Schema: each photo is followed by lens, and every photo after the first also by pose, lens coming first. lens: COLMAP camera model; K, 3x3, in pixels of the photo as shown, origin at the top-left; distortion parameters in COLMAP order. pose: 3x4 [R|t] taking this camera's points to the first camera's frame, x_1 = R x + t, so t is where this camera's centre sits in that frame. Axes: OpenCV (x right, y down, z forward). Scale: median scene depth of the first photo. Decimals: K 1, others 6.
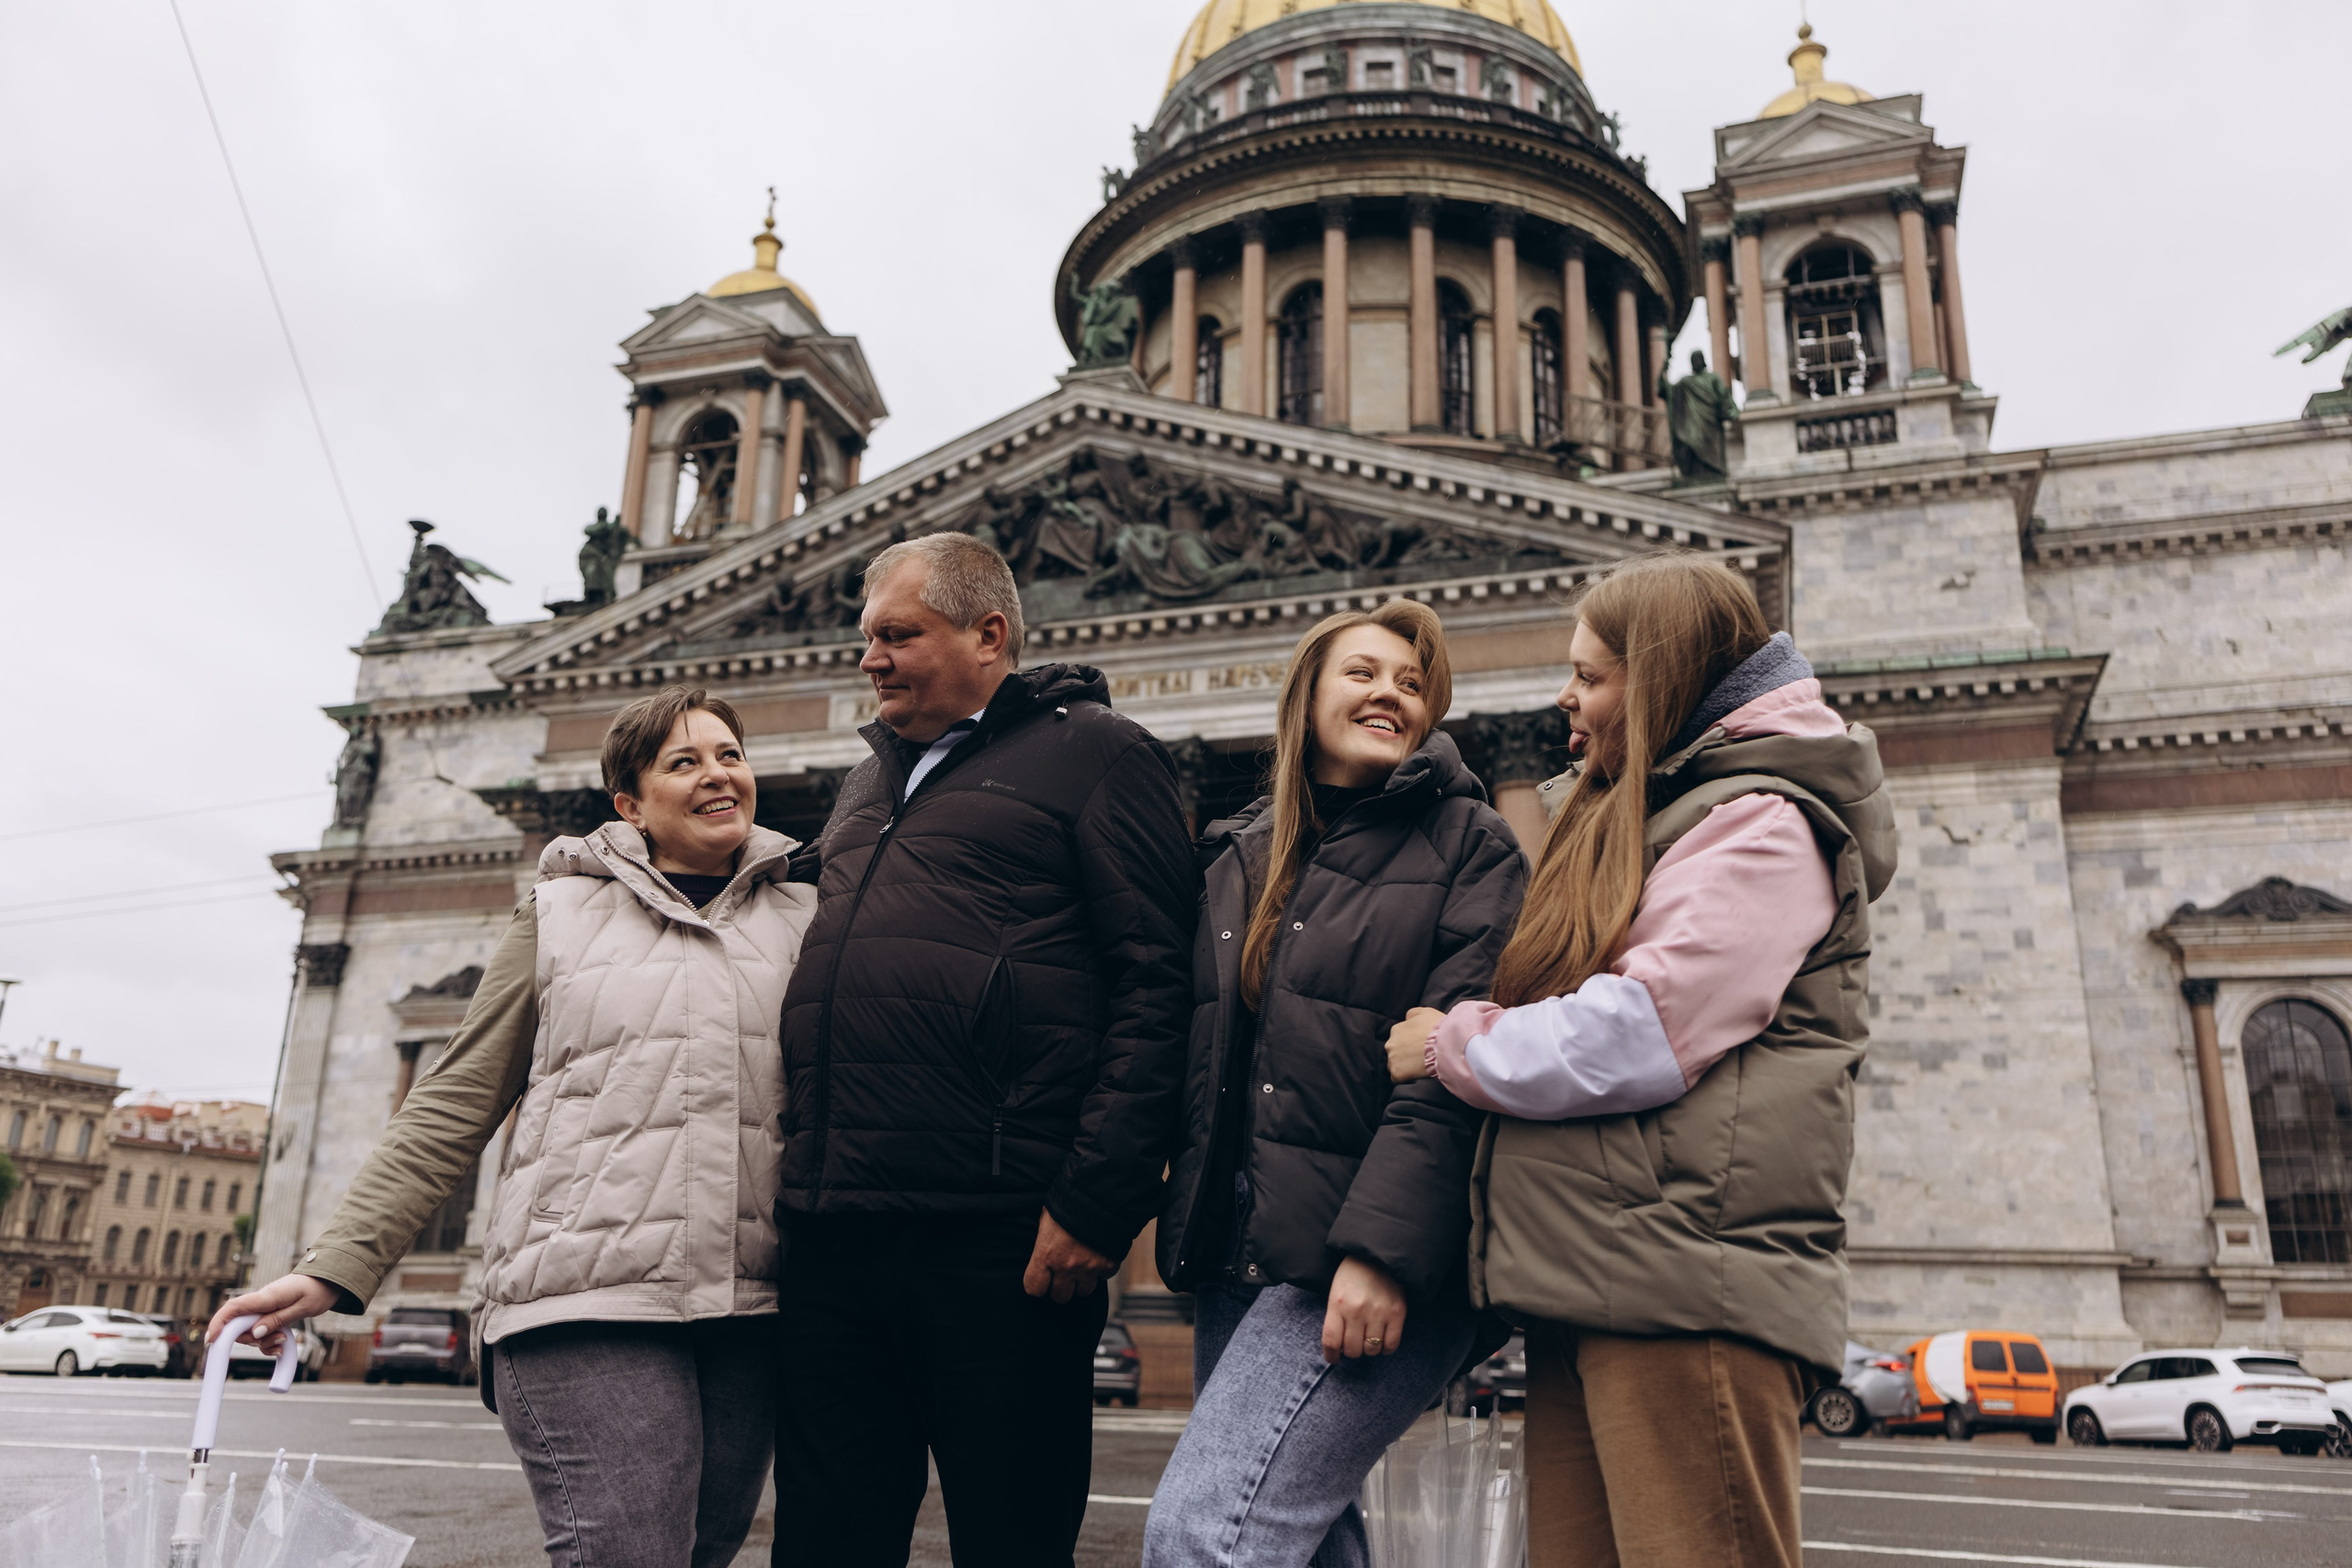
lens RADIAL K [[1972.0, 0, 1120.9], [0, 1972.0, 776.4], [0, 0, 1]] dist [0.071781, 0.009877]
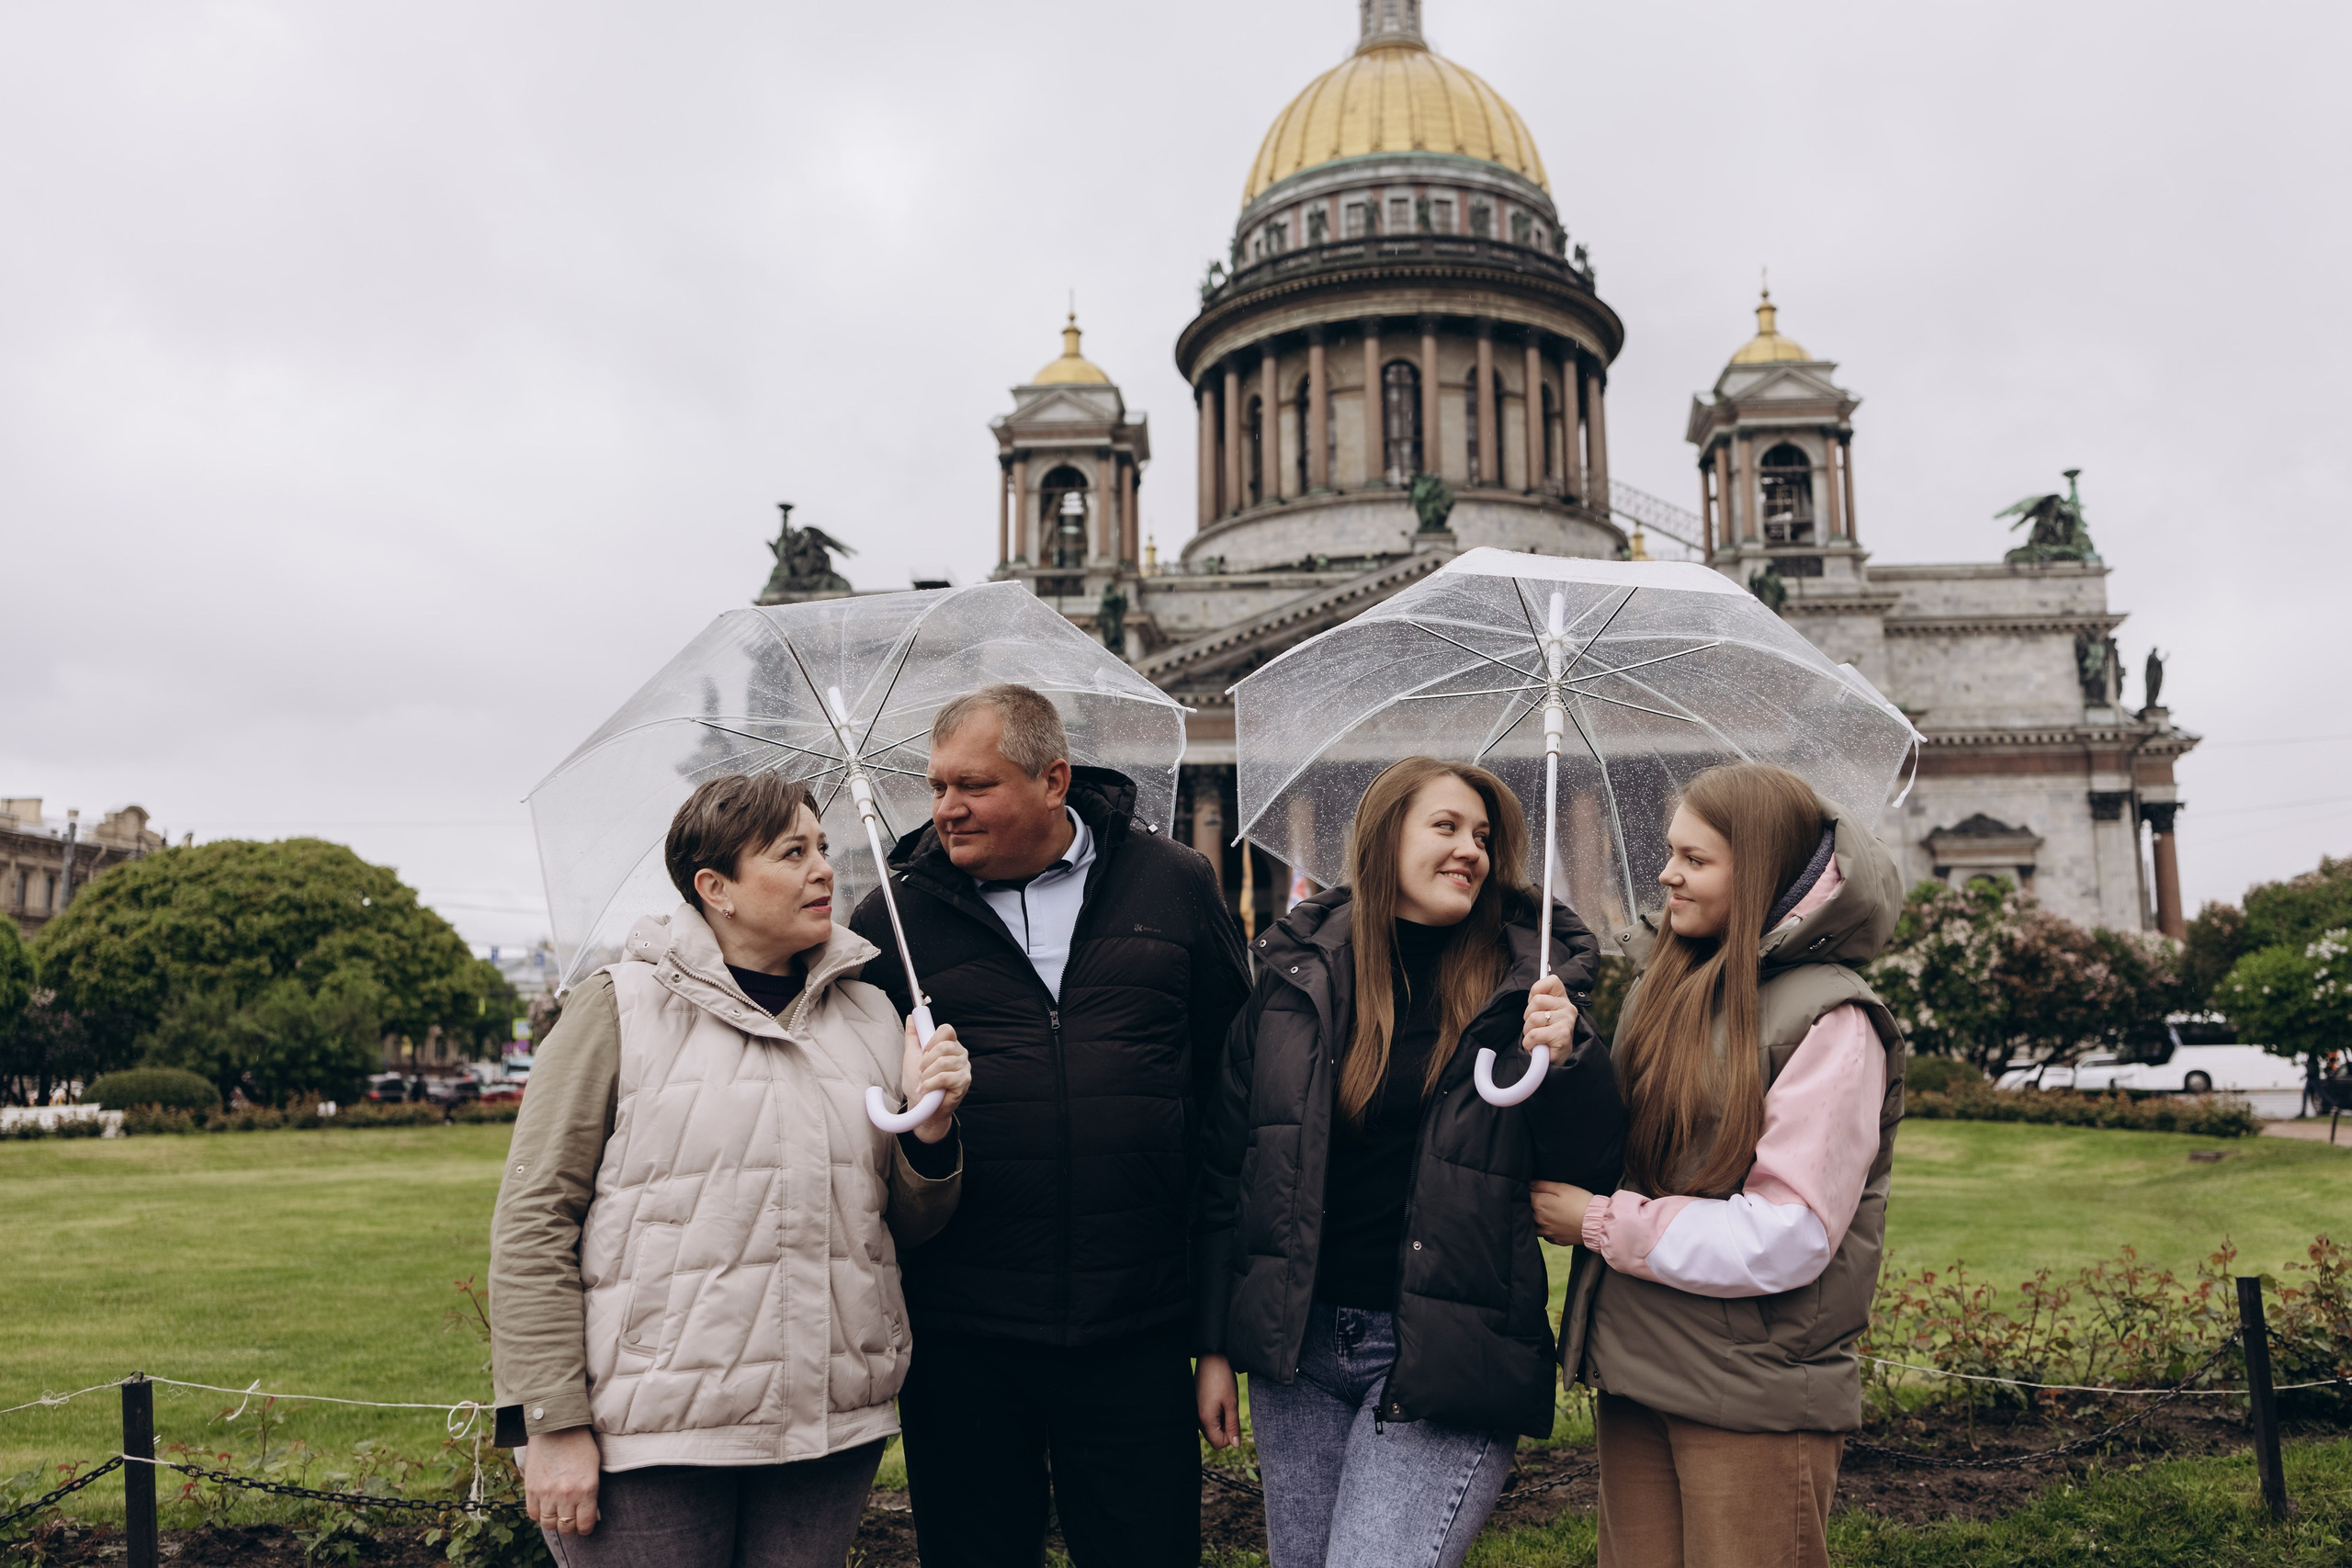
lens RADIAL K [[2003.7, 0, 1249.3], [0, 2003.7, 787.2], [0, 0, 1]] dist [0.071293, 0.010823]
pose [[0.965844, 0.006254, 0.259051, -0.594326], [-0.043617, 0.989368, 0.138737, -0.209381], [-0.255429, -0.145297, 0.955848, -0.656658]]
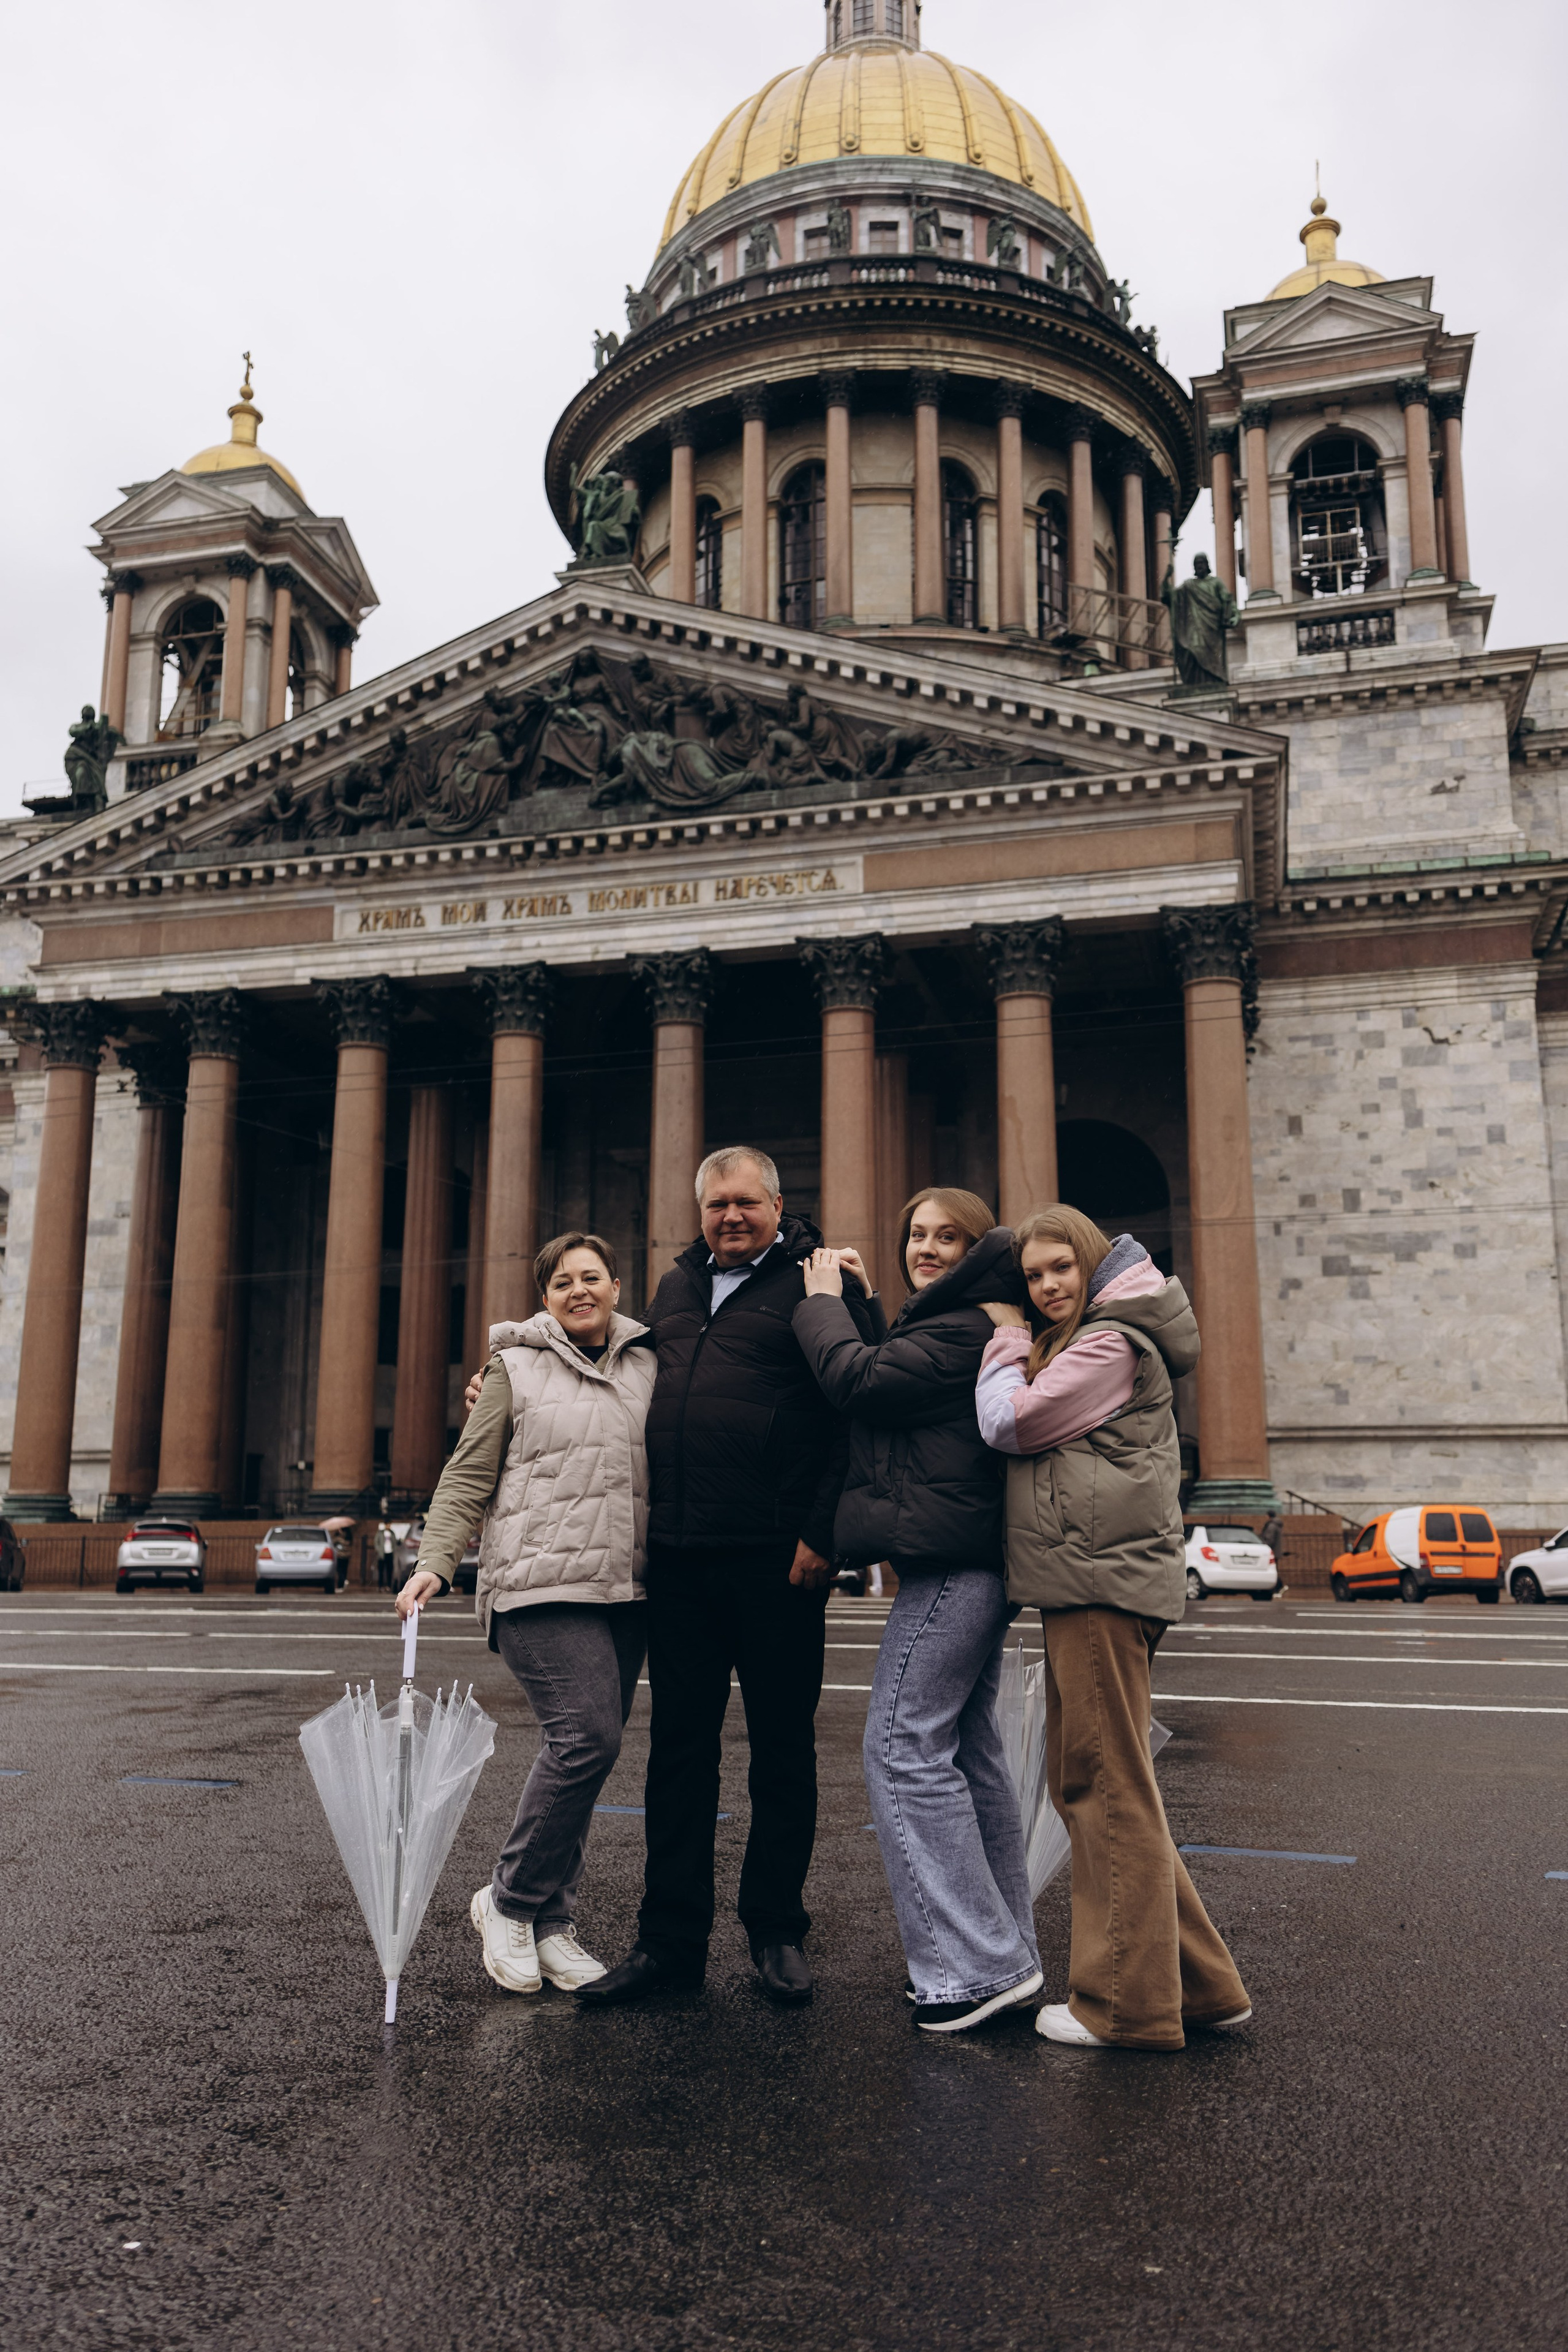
lens RADIAL K [[2003.9, 0, 723.0], [0, 2003.9, 1183.6], [0, 0, 1]] dist [0.071293, 0.010823]
pose [[0.998550, -0.011393, 0.052605, -0.006095], [0.005610, 0.994048, 0.108795, -0.010122], [-0.053531, -0.108342, 0.992671, -0.026010]]
